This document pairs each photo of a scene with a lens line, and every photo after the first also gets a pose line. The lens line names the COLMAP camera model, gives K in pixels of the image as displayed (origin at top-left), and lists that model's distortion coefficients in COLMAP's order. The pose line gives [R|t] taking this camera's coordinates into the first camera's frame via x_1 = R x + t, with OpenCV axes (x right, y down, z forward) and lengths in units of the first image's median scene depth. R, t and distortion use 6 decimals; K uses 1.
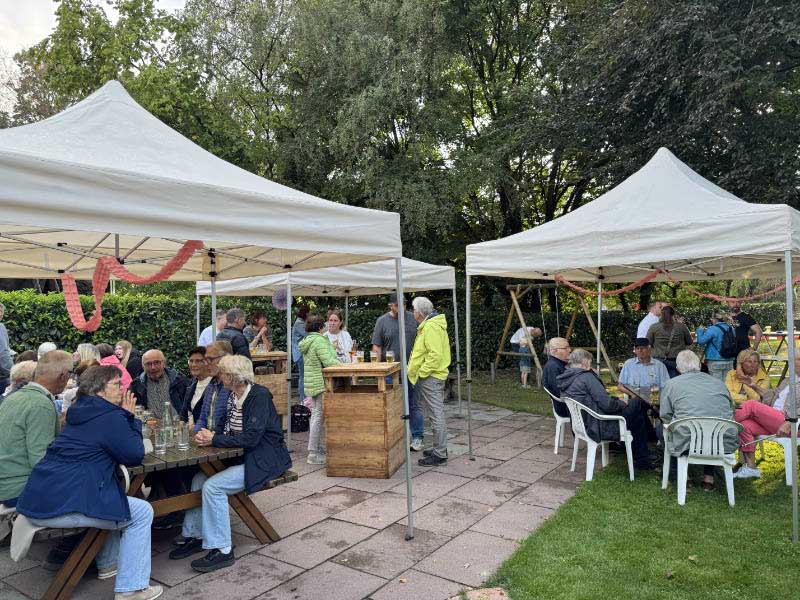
lens RADIAL K [[544.2, 0, 401.6], [0, 544.2, 305.6], [0, 0, 1]] dist [0.034018, -0.001907]
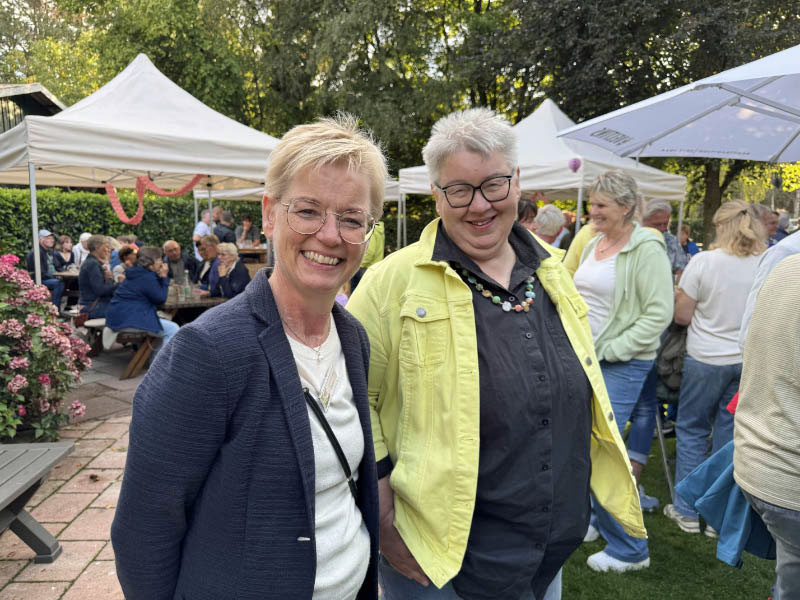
lens RADIAL K [[571.1, 0, 400.0], [0, 571.1, 300.0], [0, 0, 1]] dist [-0.000644, -0.006015]
pose [[0.999488, 0.031955, 0.001709, 0.074250], [-0.031824, 0.986947, 0.157872, -0.009094], [0.003358, -0.157845, 0.987458, -0.244471]]
